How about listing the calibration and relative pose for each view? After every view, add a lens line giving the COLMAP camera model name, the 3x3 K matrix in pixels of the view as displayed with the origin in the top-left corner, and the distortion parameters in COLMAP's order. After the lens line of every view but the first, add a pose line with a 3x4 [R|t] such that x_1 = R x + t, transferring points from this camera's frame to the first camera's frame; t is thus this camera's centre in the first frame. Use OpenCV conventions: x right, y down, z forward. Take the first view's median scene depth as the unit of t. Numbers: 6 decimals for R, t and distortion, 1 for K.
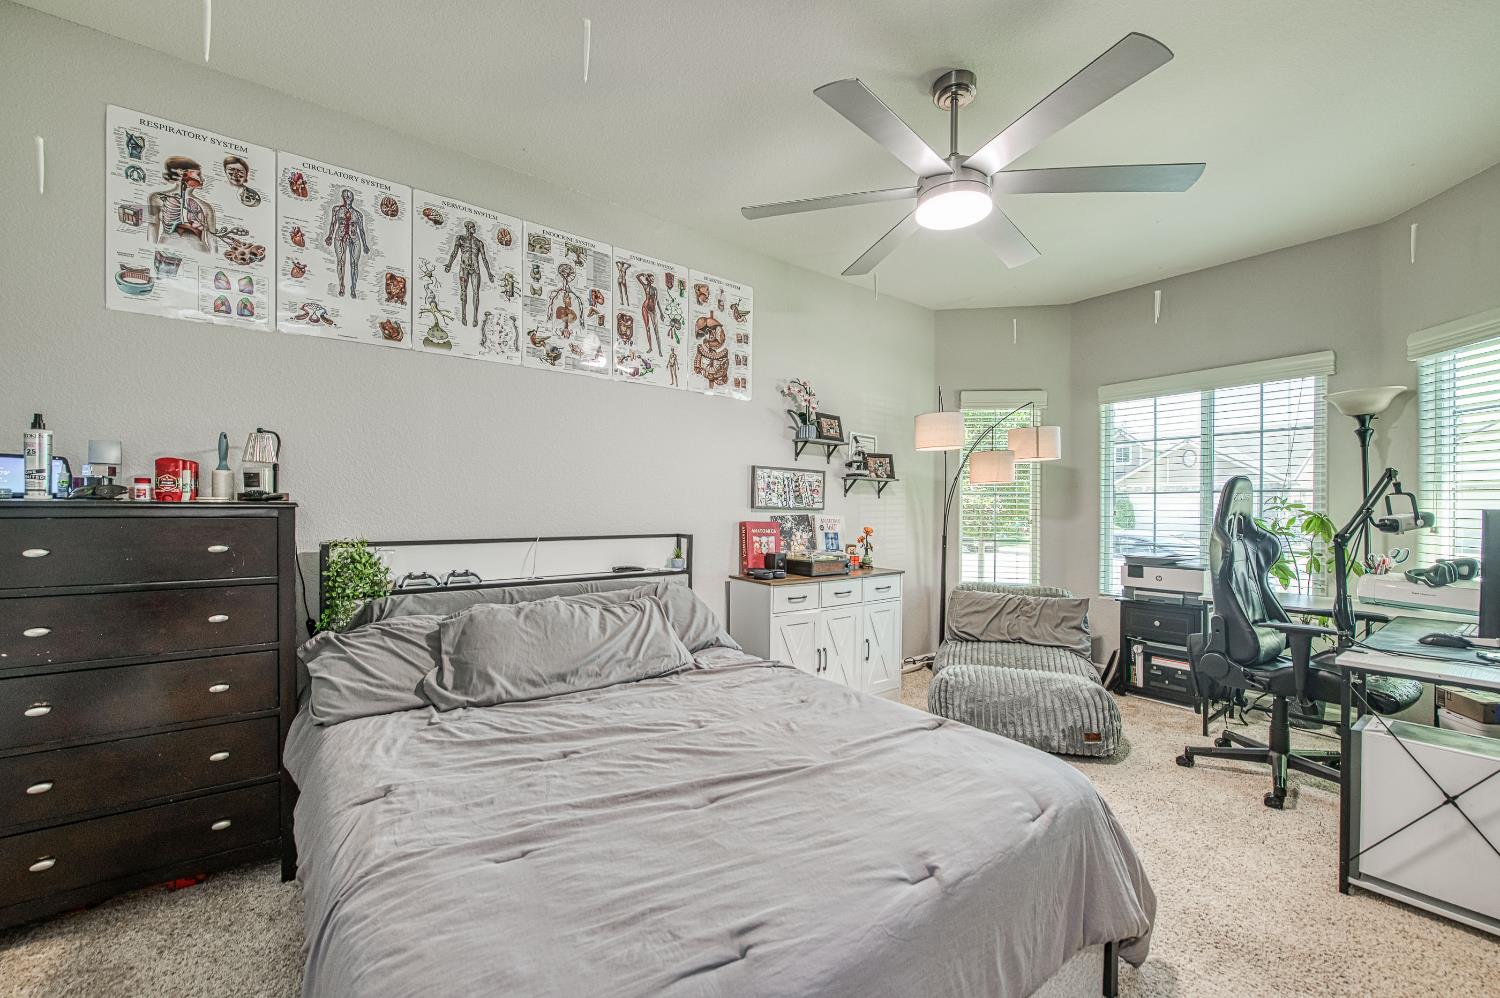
lens RADIAL K [[613.7, 0, 750.0], [0, 613.7, 499.0], [0, 0, 1]] dist [0.000681, -0.000075]
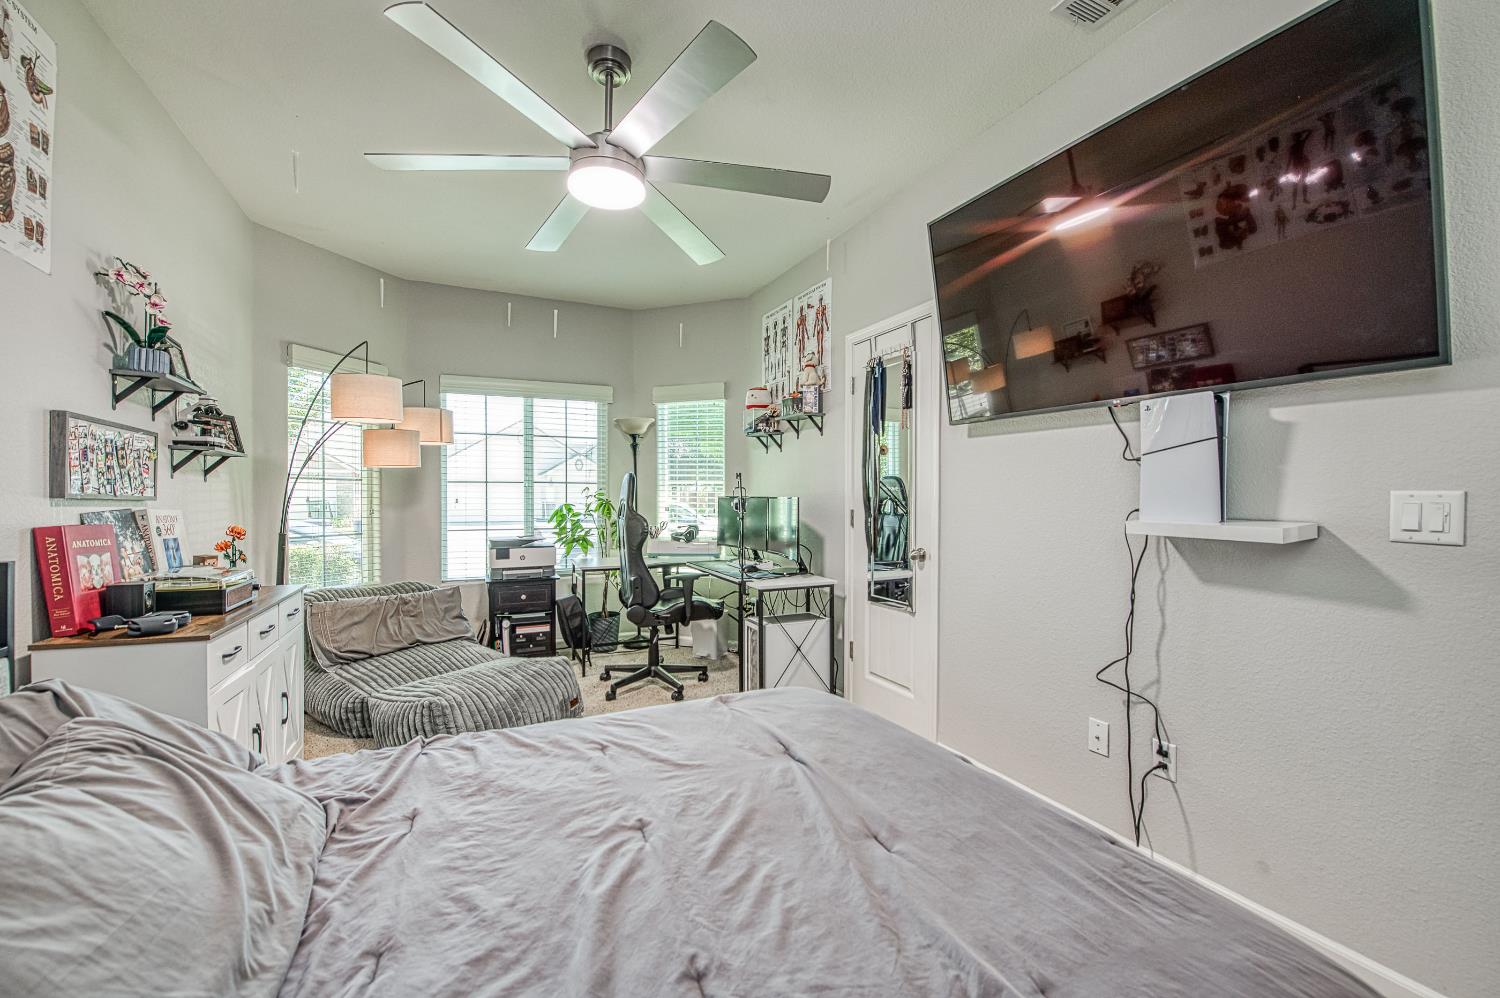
lens RADIAL K [[598.2, 0, 750.0], [0, 598.2, 499.0], [0, 0, 1]] dist [-0.021641, -0.000698]
pose [[0.194103, -0.006977, 0.980956, -0.333974], [-0.015471, 0.999829, 0.010173, 0.002283], [-0.980859, -0.017151, 0.193962, 0.368938]]
